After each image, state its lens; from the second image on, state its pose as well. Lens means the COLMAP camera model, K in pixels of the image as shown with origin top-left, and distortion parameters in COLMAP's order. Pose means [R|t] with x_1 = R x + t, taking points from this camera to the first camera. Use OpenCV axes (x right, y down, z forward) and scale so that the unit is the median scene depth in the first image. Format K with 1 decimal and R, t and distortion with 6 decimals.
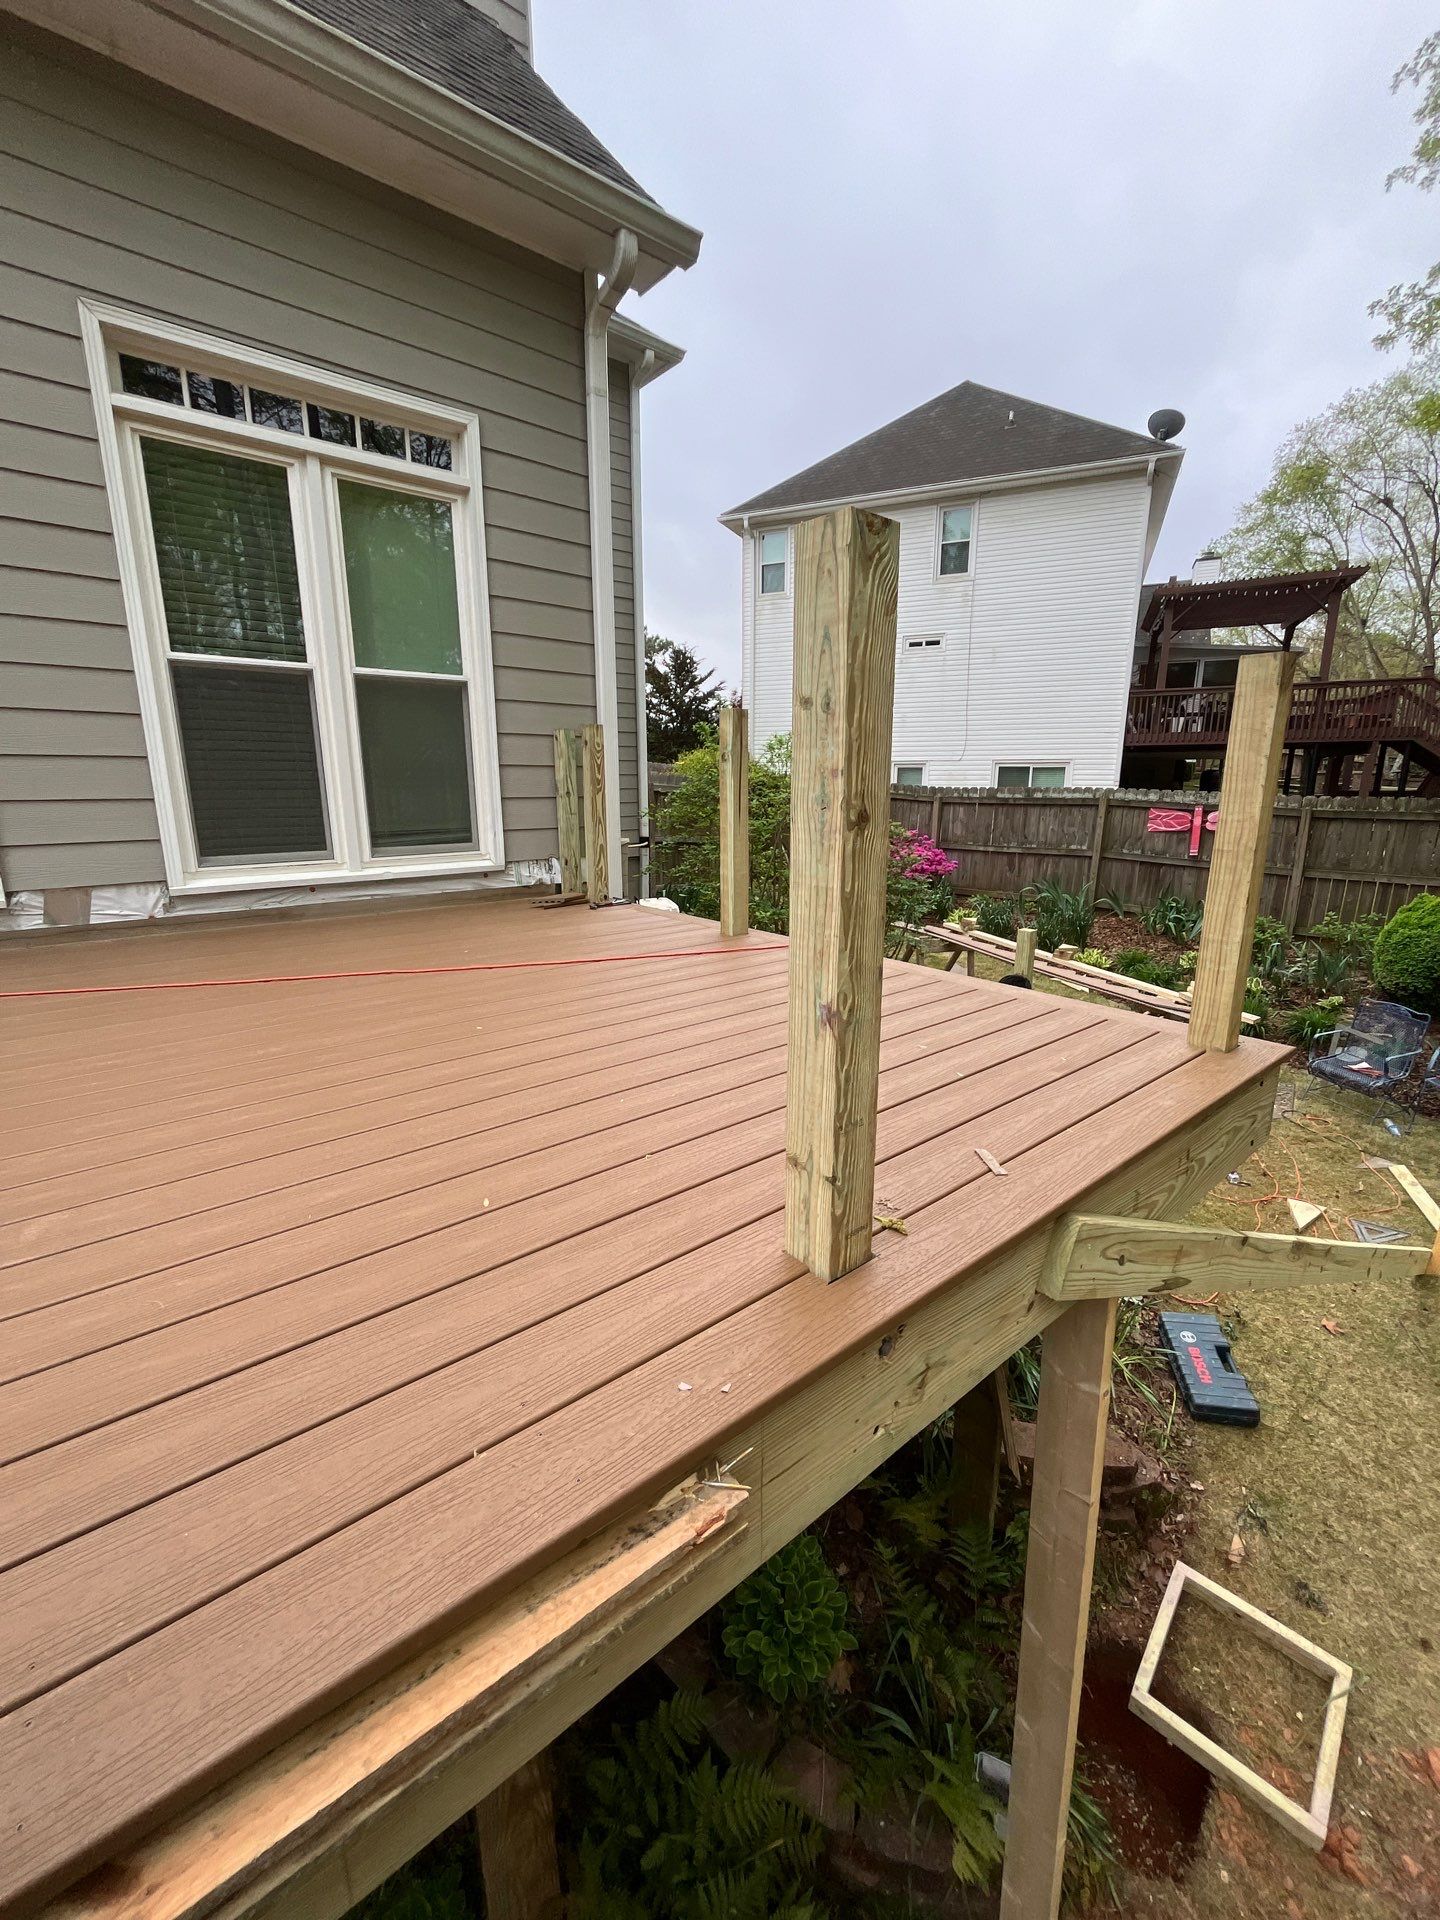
lens RADIAL K [[780.2, 0, 728.0], [0, 780.2, 954.1], [0, 0, 1]] dist [-0.000060, 0.000264]
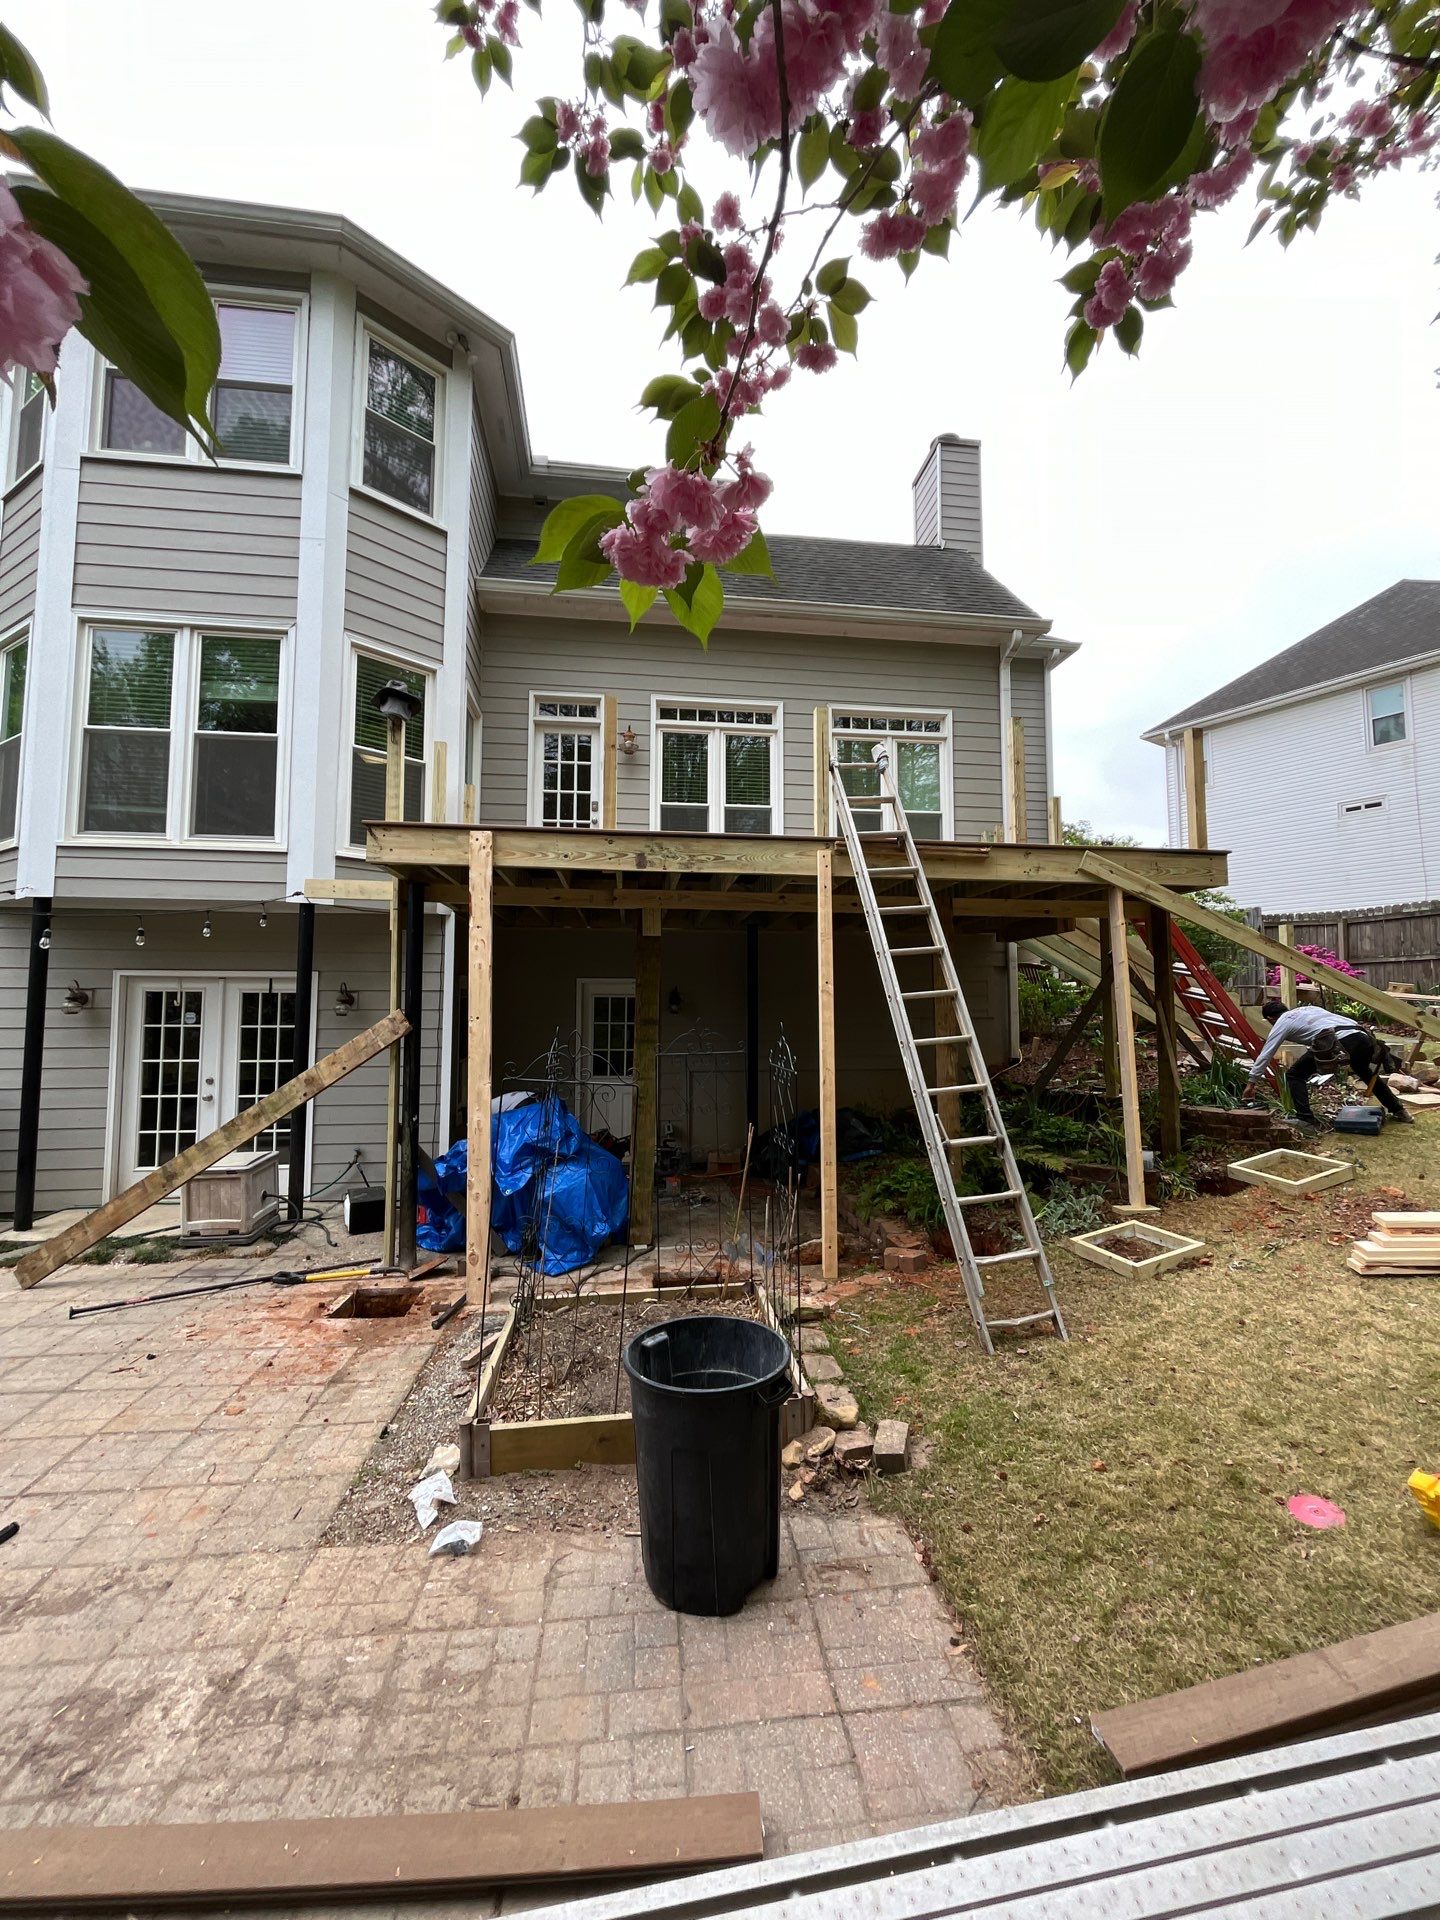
lens RADIAL K [[780.2, 0, 728.0], [0, 780.2, 954.1], [0, 0, 1]] dist [-0.000060, 0.000264]
pose [[0.849948, -0.037212, -0.525550, 0.280268], [-0.114020, 0.960873, -0.252433, 0.613712], [0.514381, 0.274478, 0.812450, -0.941042]]
